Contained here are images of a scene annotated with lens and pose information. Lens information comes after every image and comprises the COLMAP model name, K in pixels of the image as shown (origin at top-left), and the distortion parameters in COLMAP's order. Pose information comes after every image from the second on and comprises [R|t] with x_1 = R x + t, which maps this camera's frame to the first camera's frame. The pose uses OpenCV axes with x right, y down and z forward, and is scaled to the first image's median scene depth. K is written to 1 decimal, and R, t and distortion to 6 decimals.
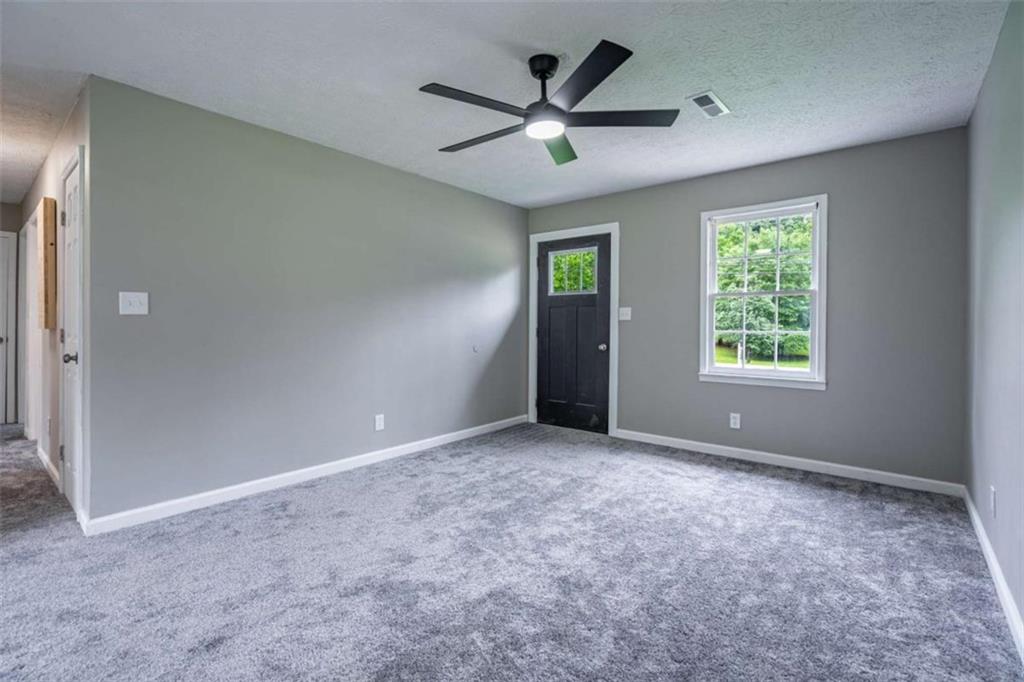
lens RADIAL K [[473.3, 0, 511.9], [0, 473.3, 332.3], [0, 0, 1]] dist [0.001250, 0.000159]
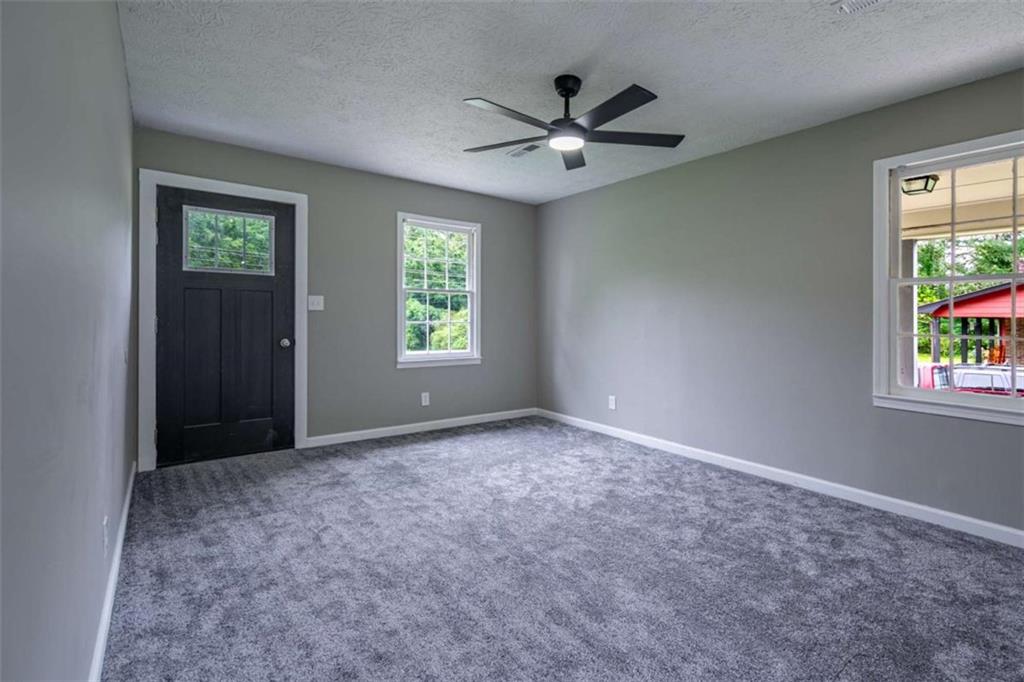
lens RADIAL K [[473.3, 0, 511.7], [0, 473.3, 322.6], [0, 0, 1]] dist [0.001250, 0.000159]
pose [[0.238656, -0.009726, 0.971055, -0.526554], [0.004952, 0.999949, 0.008799, -0.008583], [-0.971092, 0.002709, 0.238692, 0.447387]]
